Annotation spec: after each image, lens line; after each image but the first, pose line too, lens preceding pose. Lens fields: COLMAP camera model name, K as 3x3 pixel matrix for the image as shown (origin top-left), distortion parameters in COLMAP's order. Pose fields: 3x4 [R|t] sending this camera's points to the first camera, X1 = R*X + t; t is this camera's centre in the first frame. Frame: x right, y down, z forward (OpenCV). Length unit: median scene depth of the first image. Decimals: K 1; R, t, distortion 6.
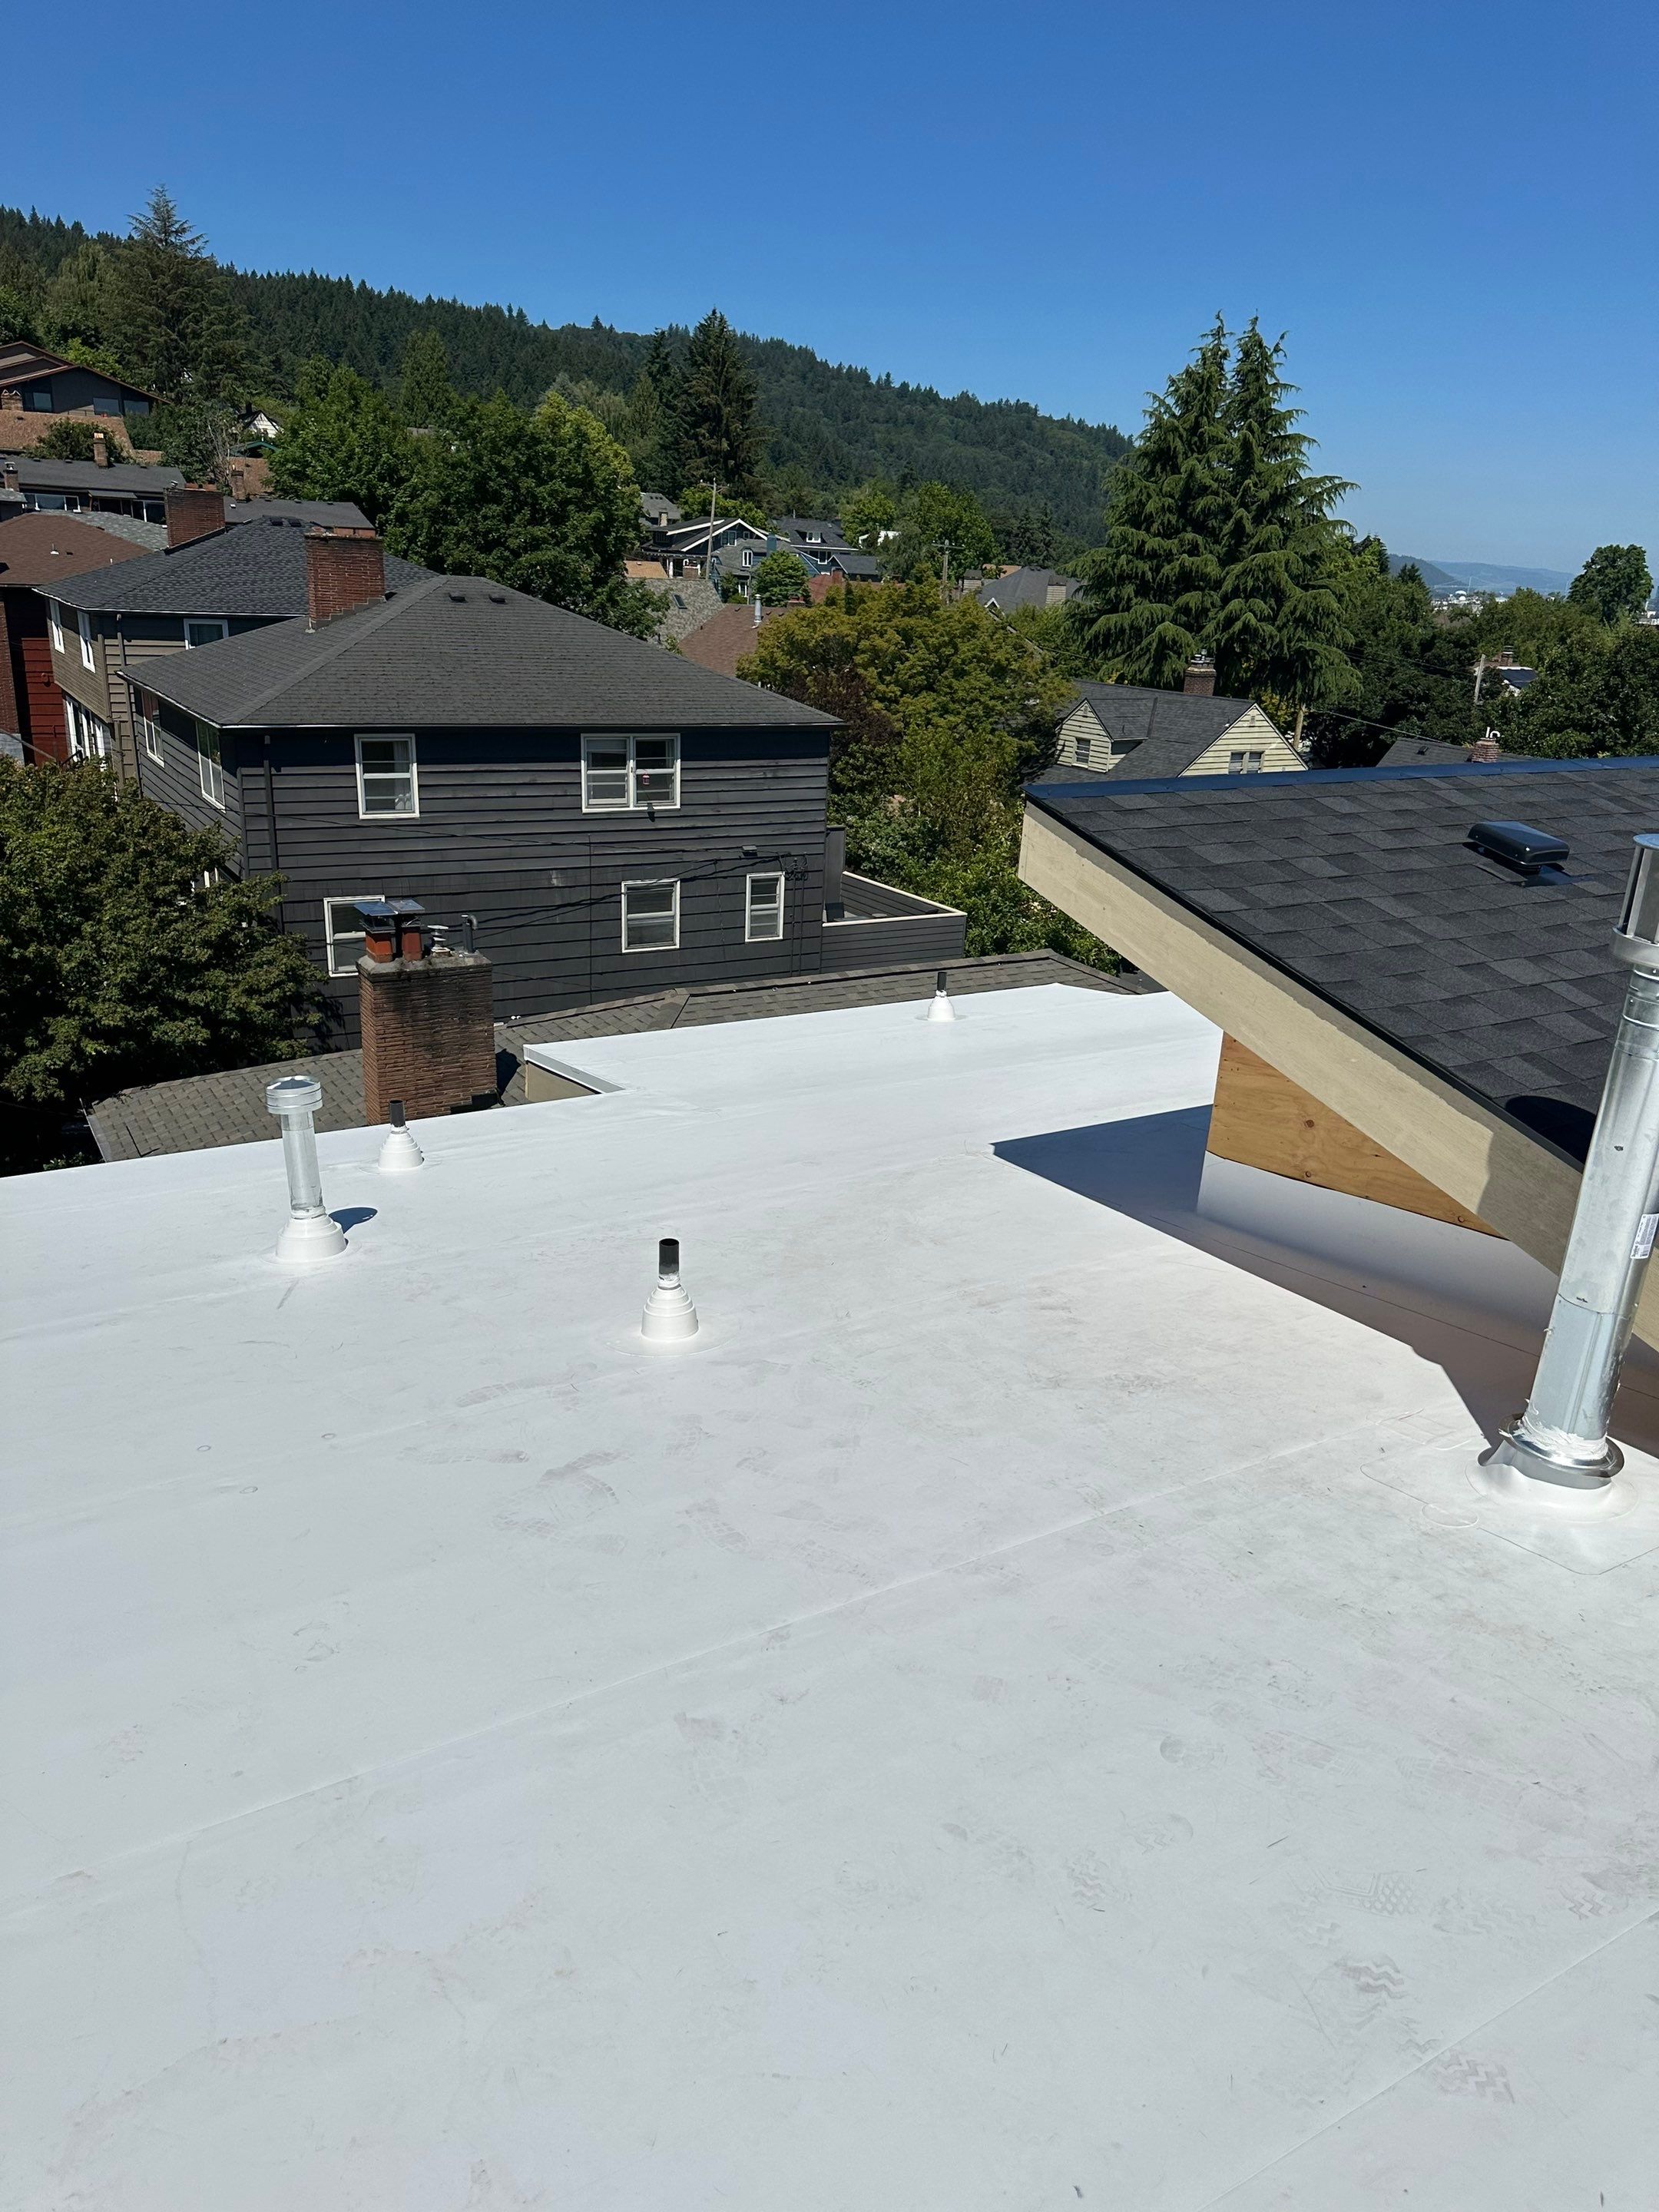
lens RADIAL K [[1544.6, 0, 831.6], [0, 1544.6, 1125.5], [0, 0, 1]] dist [0.122852, -0.228343]
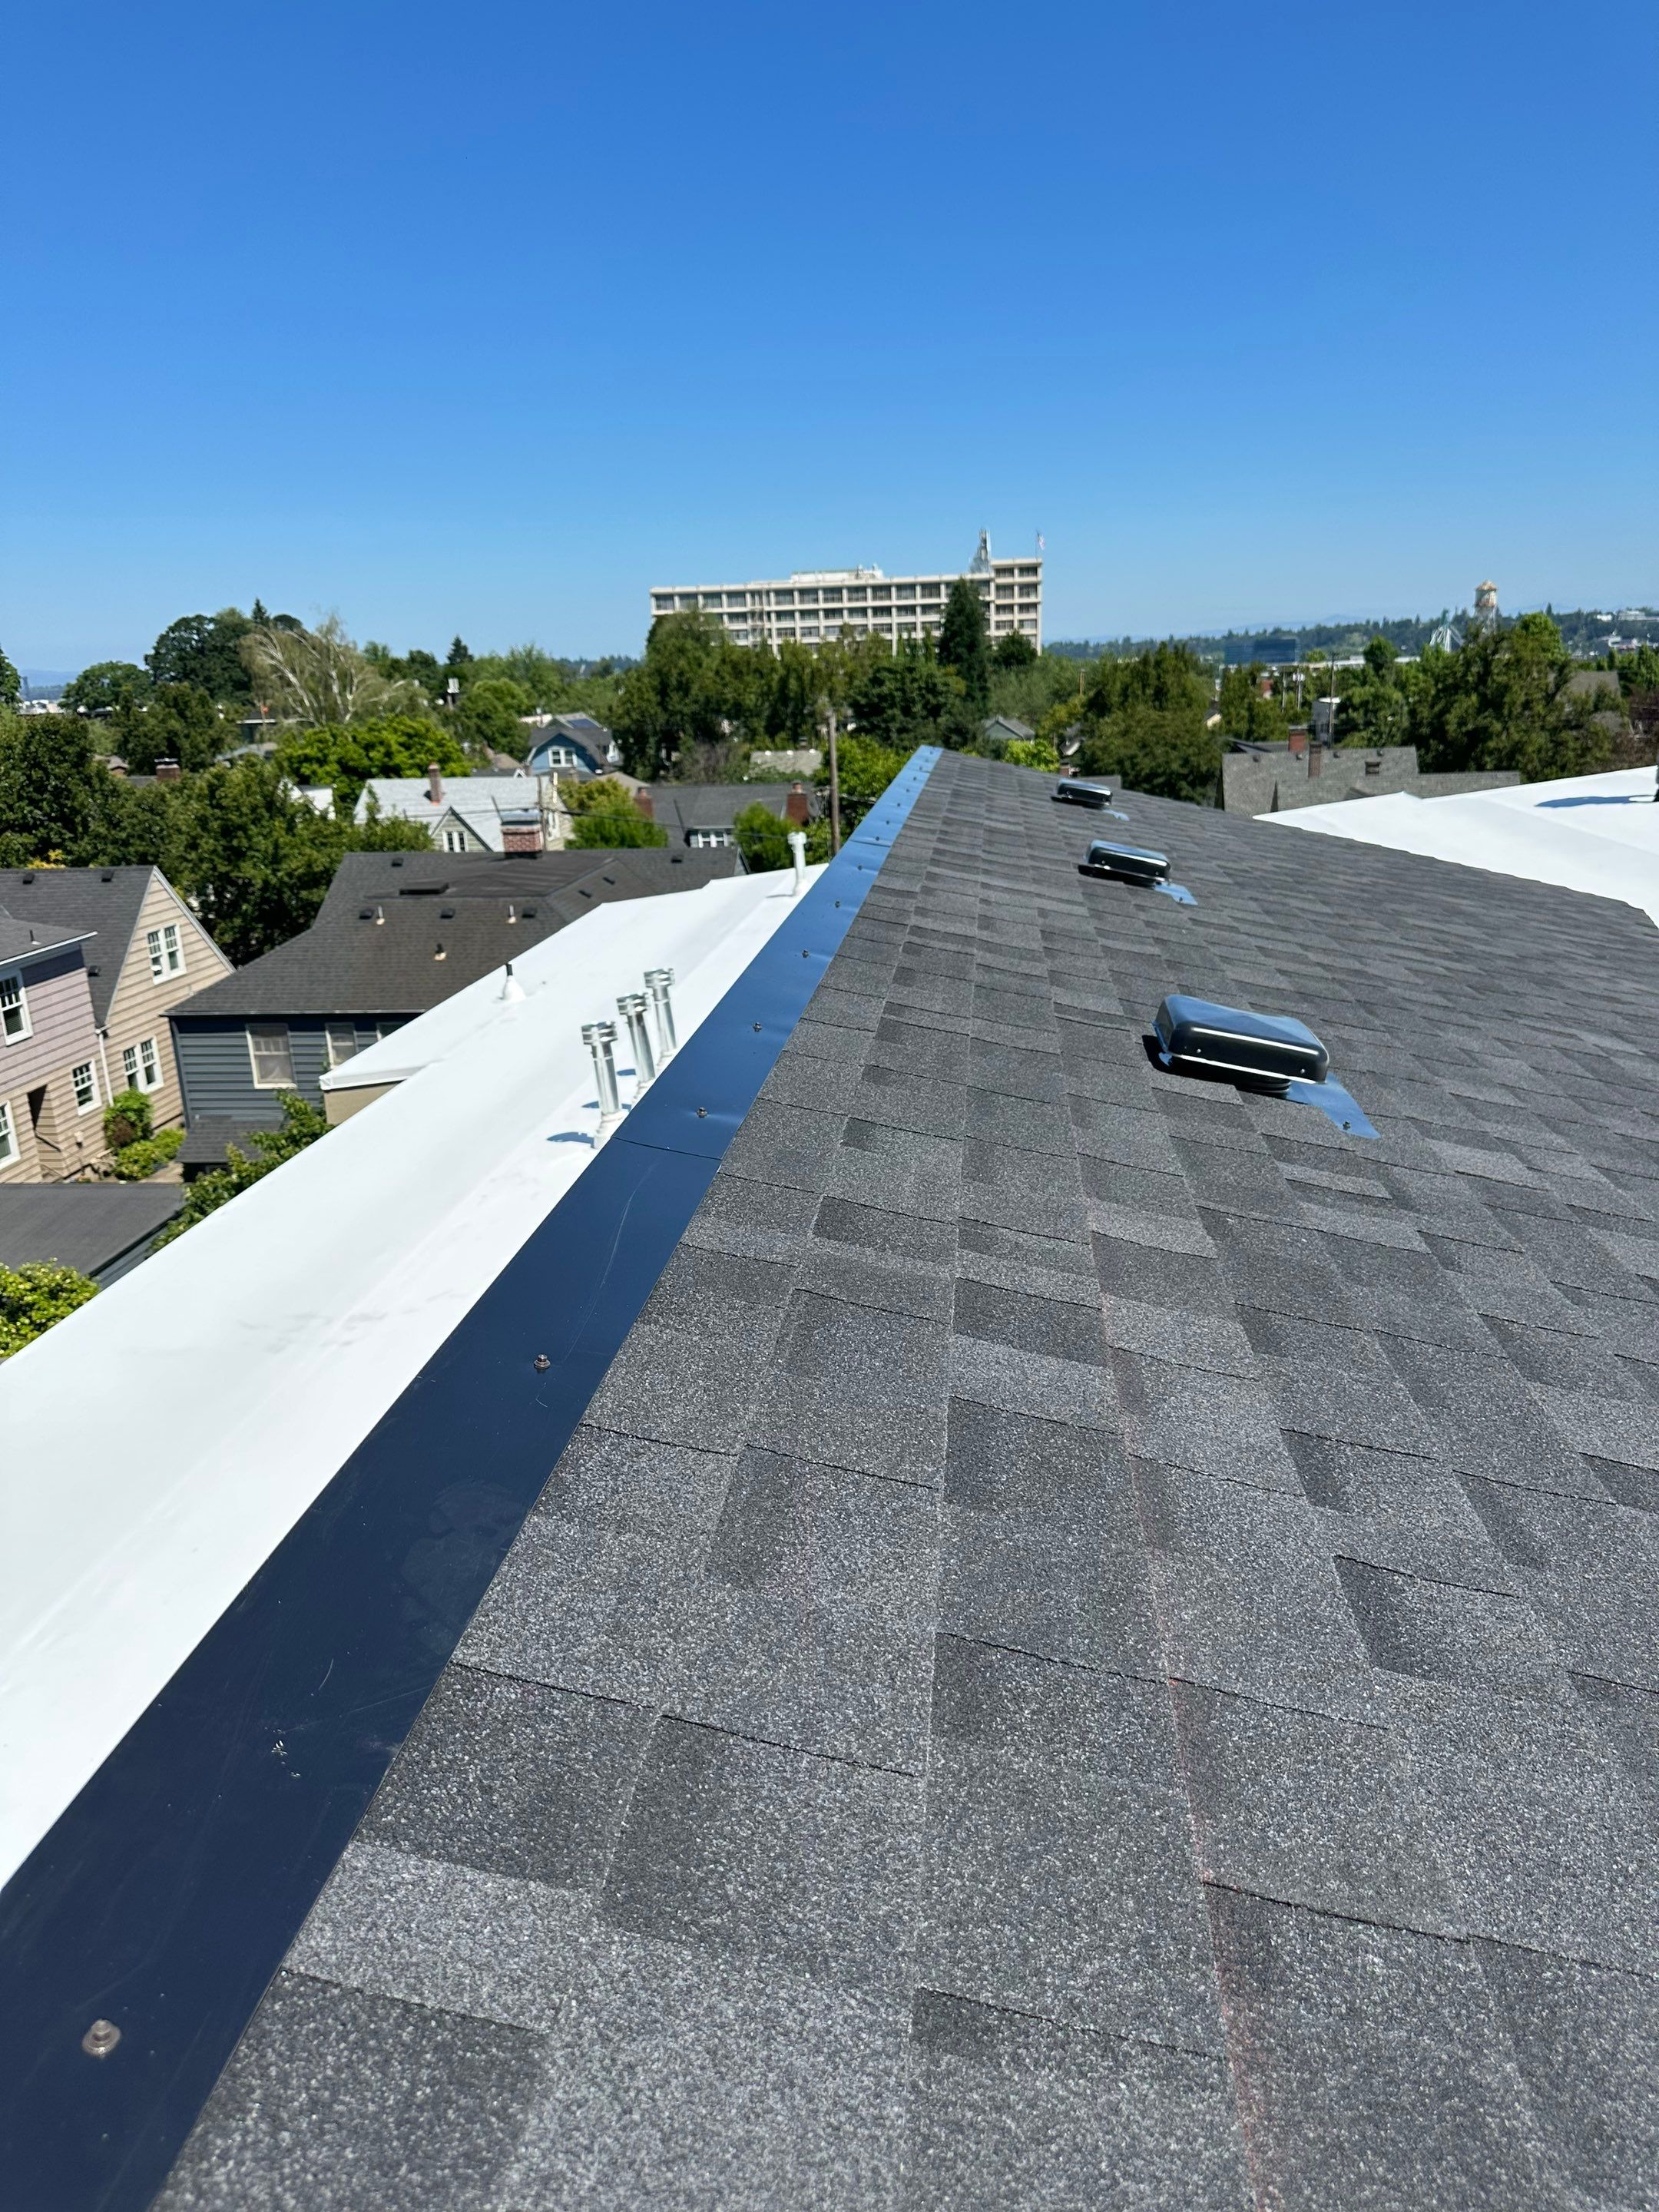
lens RADIAL K [[1560.6, 0, 829.5], [0, 1560.6, 1106.0], [0, 0, 1]] dist [0.174132, -0.401875]
pose [[0.603885, -0.280382, 0.746129, 0.028866], [0.330341, 0.939949, 0.085852, -0.024736], [-0.725395, 0.194632, 0.660243, 0.079910]]
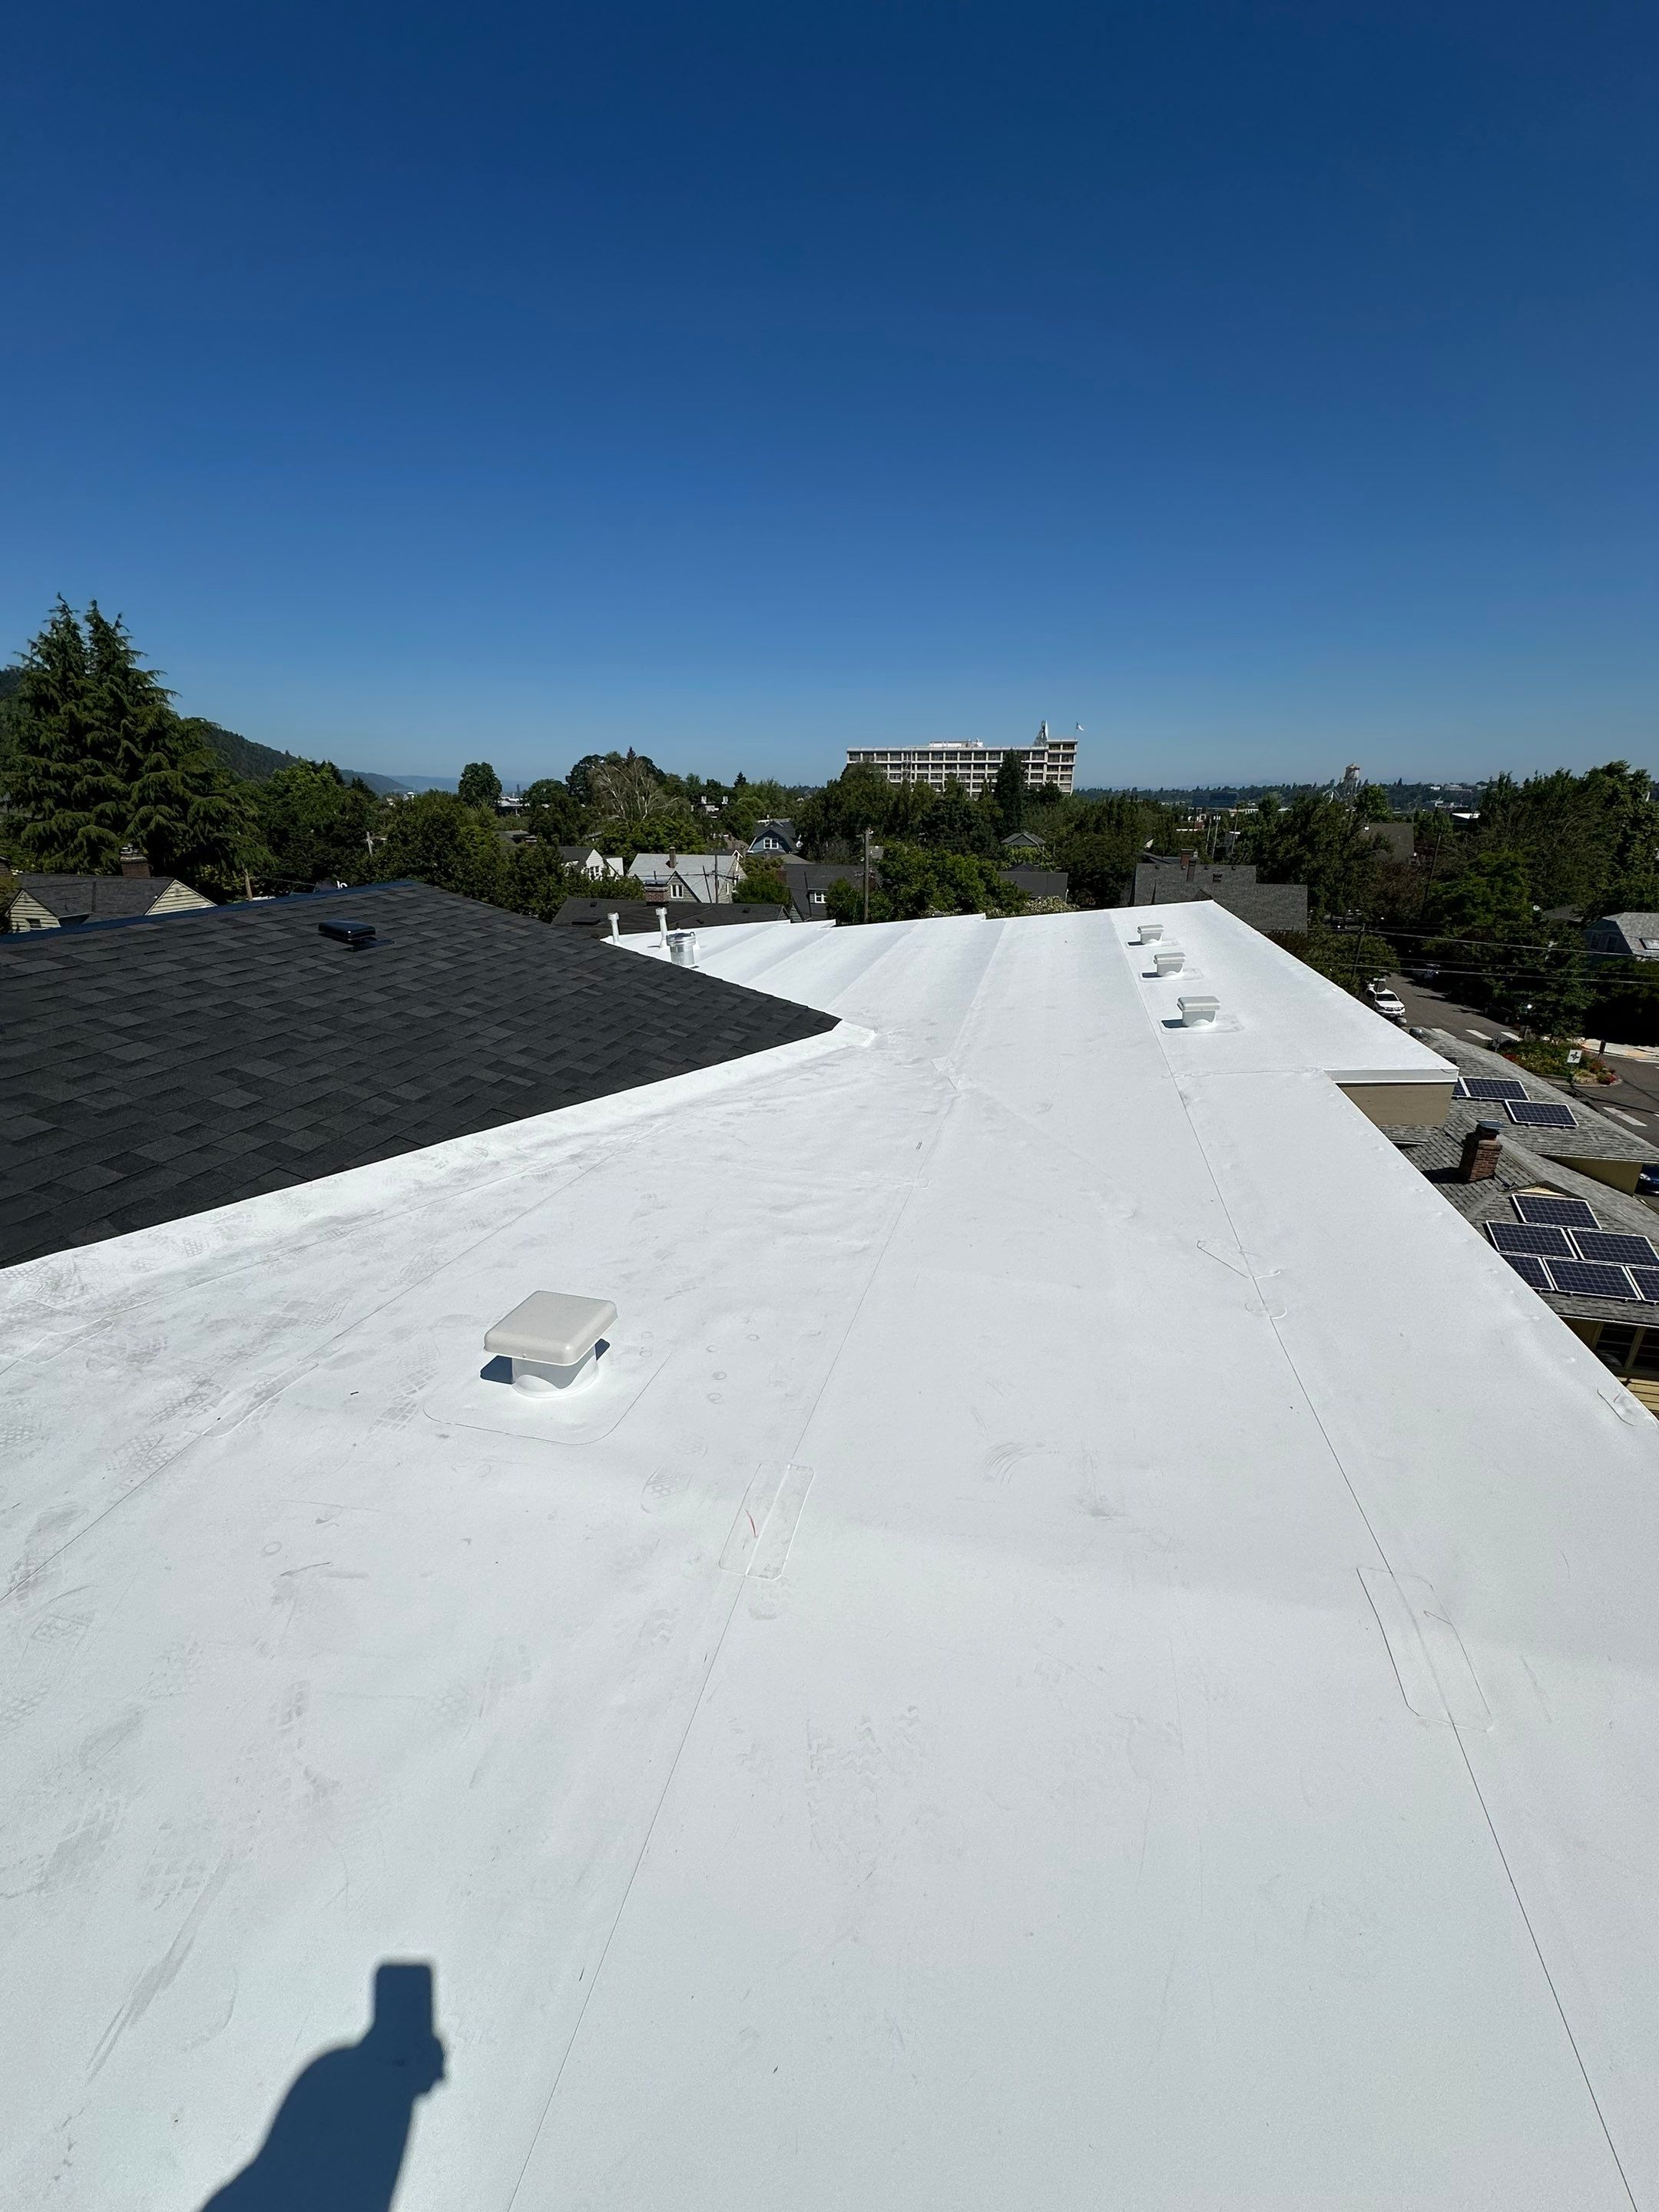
lens RADIAL K [[884.2, 0, 829.7], [0, 884.2, 1103.8], [0, 0, 1]] dist [0.000003, 0.000164]
pose [[0.708507, -0.273741, 0.650449, 0.105166], [0.266106, 0.957295, 0.113020, -0.010788], [-0.653610, 0.093013, 0.751094, 0.041465]]
